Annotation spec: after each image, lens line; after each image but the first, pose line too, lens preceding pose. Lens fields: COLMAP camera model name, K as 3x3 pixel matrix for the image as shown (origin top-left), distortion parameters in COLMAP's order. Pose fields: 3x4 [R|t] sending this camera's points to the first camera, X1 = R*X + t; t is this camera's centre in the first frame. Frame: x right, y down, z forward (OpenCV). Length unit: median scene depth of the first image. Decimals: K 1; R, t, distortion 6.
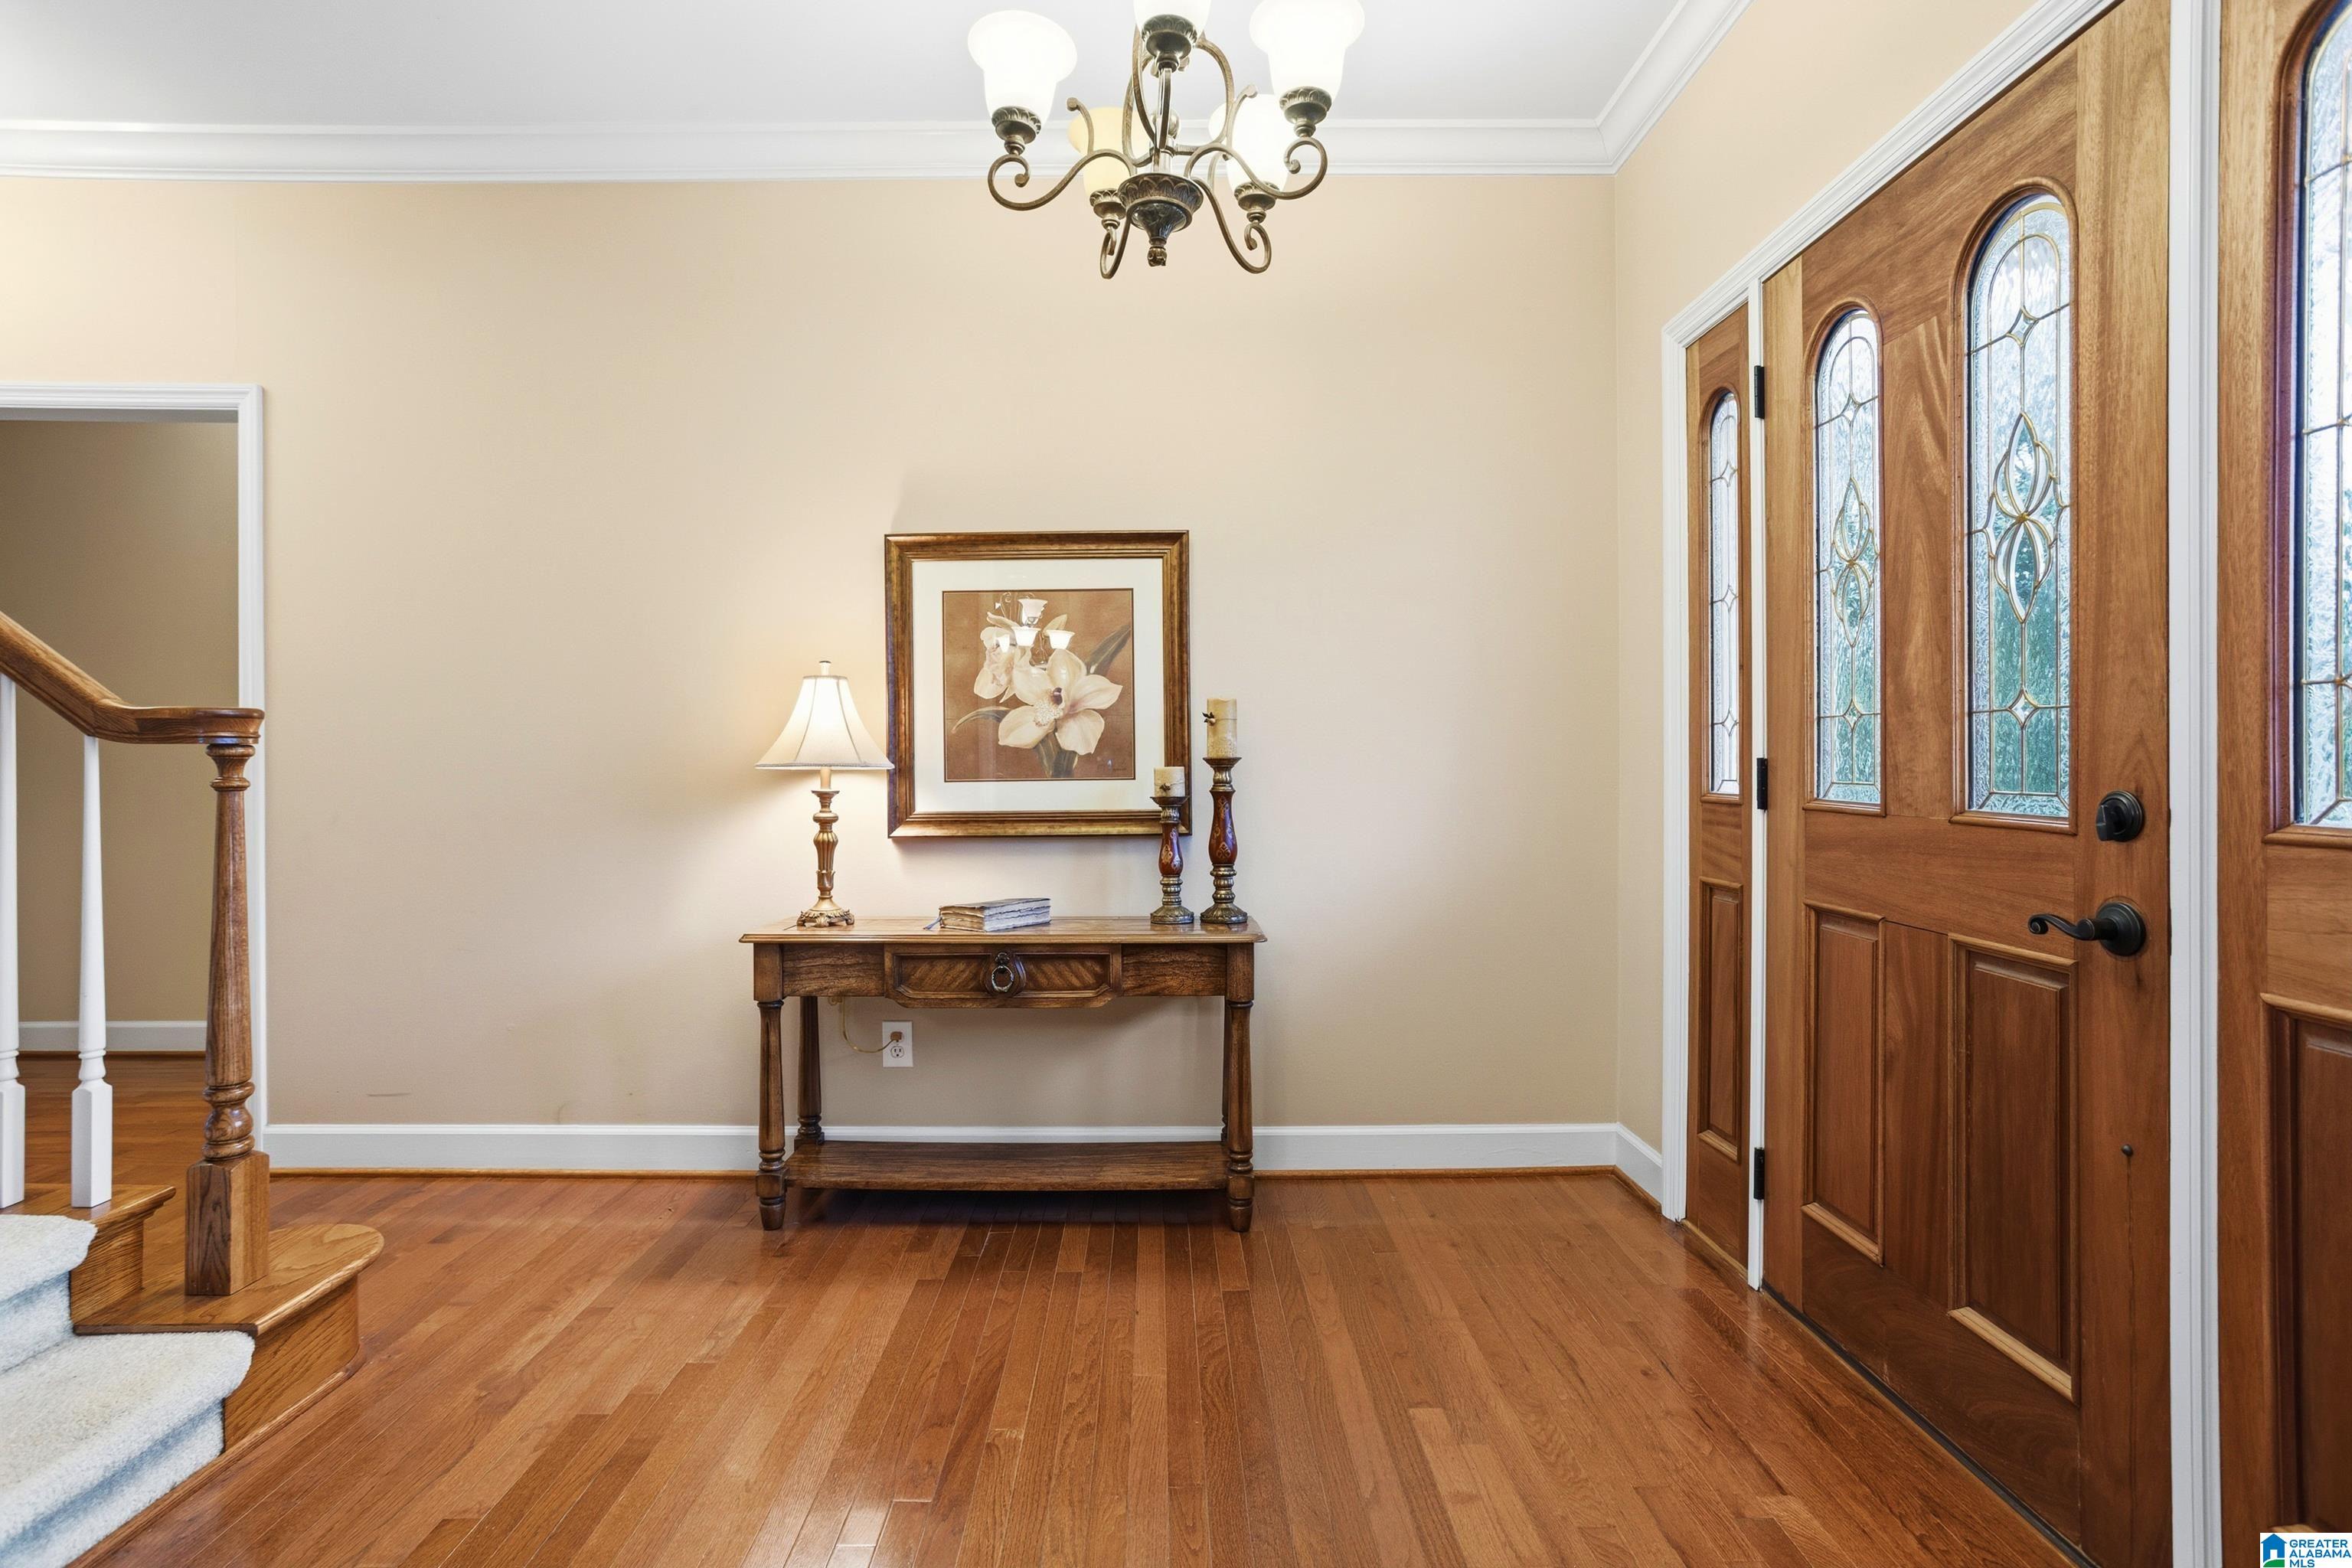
lens RADIAL K [[1154.6, 0, 1170.7], [0, 1154.6, 775.0], [0, 0, 1]] dist [-0.030633, 0.019246]
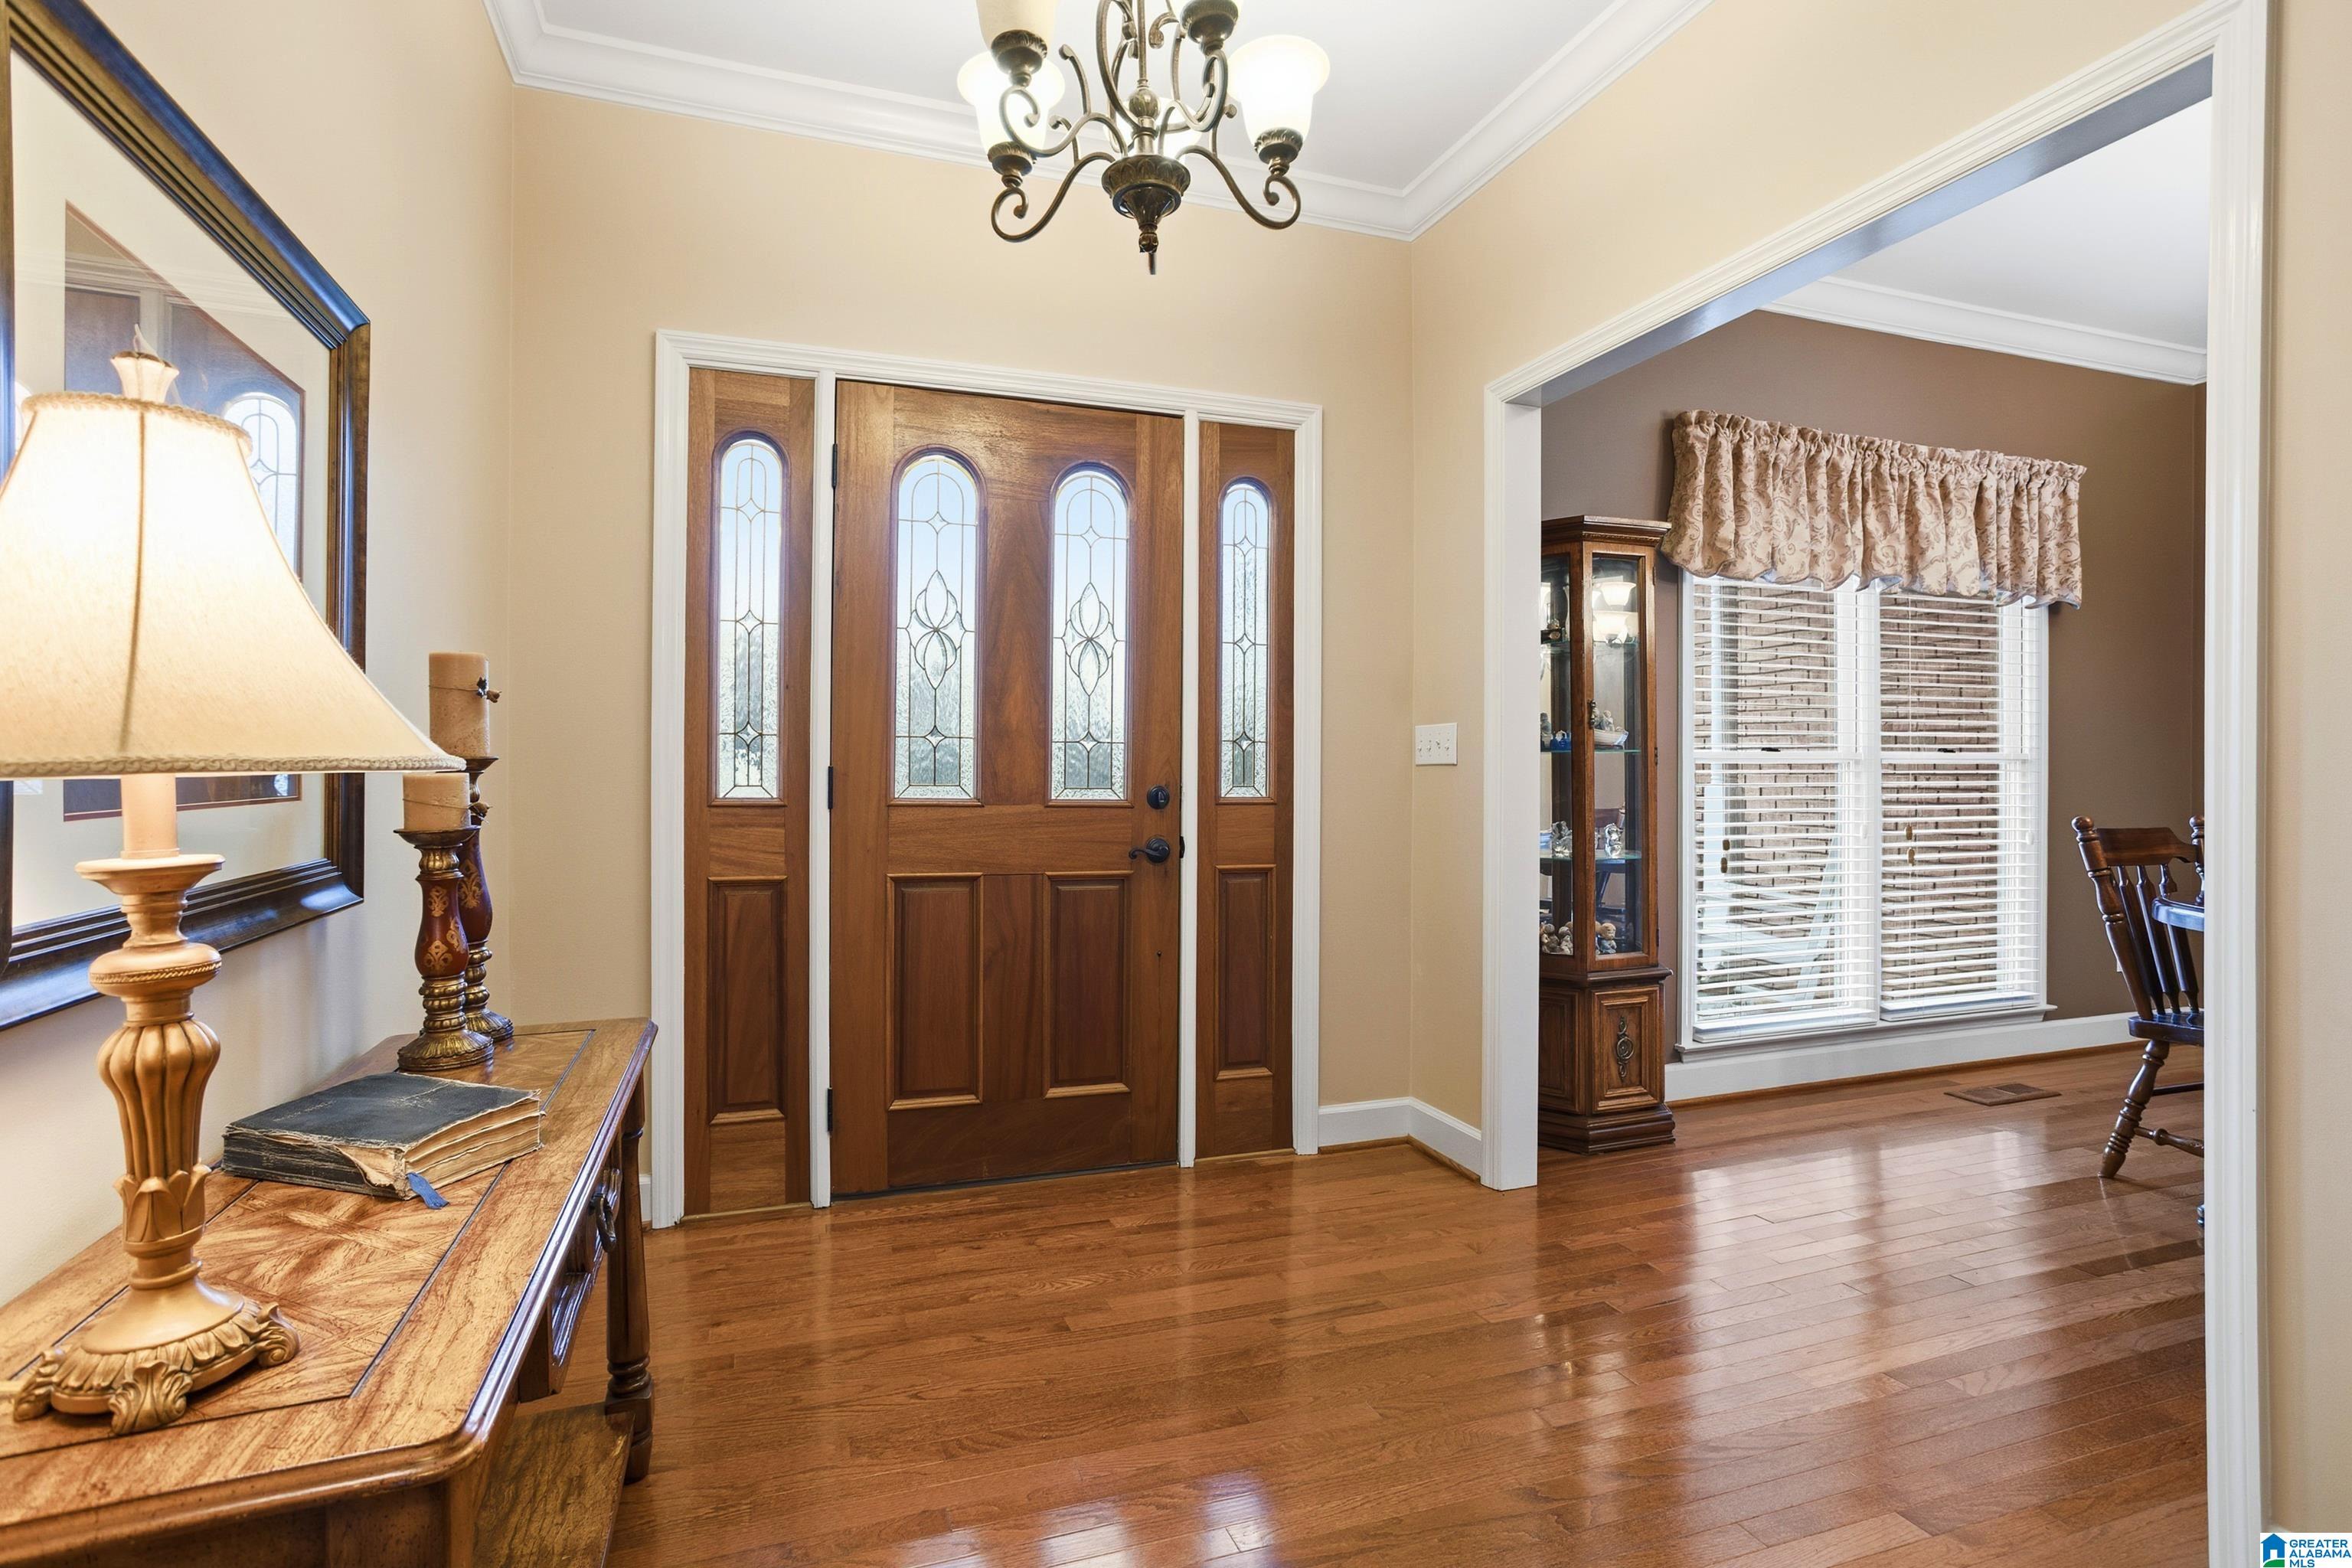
lens RADIAL K [[1154.6, 0, 1171.5], [0, 1154.6, 772.8], [0, 0, 1]] dist [-0.030633, 0.019246]
pose [[-0.325790, -0.002366, 0.945439, -0.887650], [0.004981, 0.999979, 0.004219, -0.013504], [-0.945429, 0.006084, -0.325772, 1.233251]]
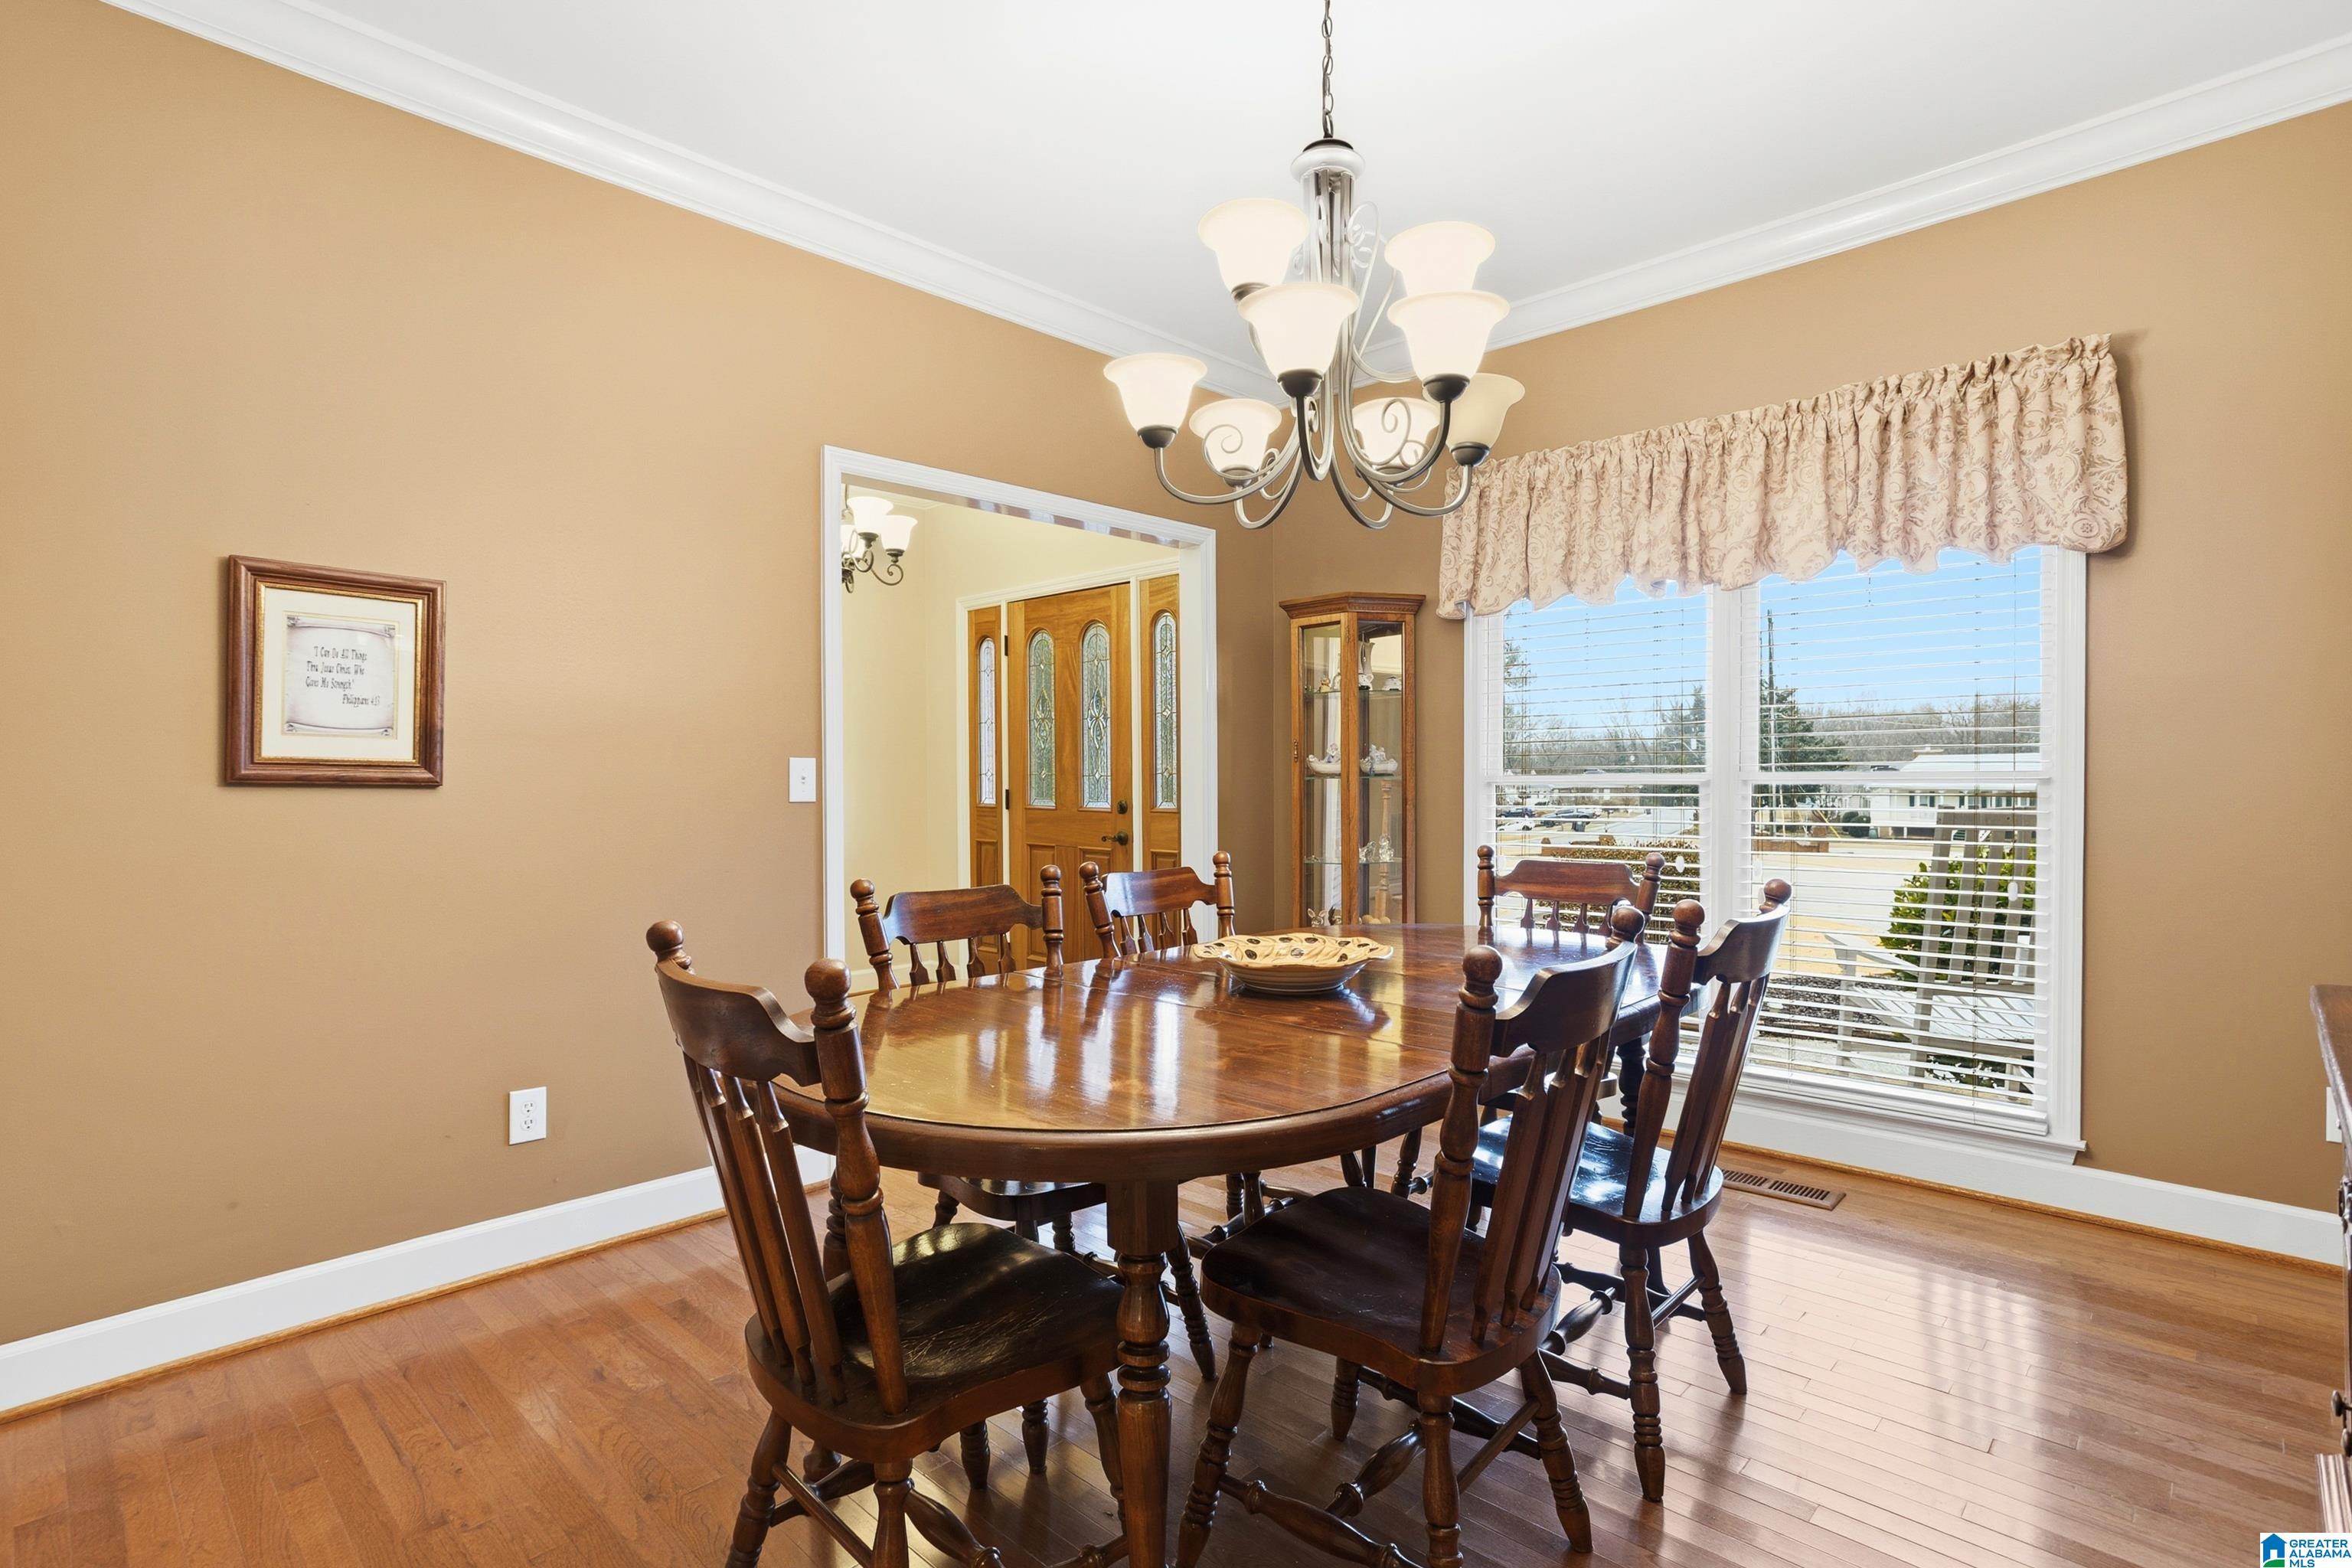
lens RADIAL K [[1154.6, 0, 1191.7], [0, 1154.6, 788.9], [0, 0, 1]] dist [-0.030633, 0.019246]
pose [[0.694663, -0.000449, 0.719335, -1.214674], [0.002947, 0.999993, -0.002222, -0.009690], [-0.719329, 0.003664, 0.694660, -1.256188]]
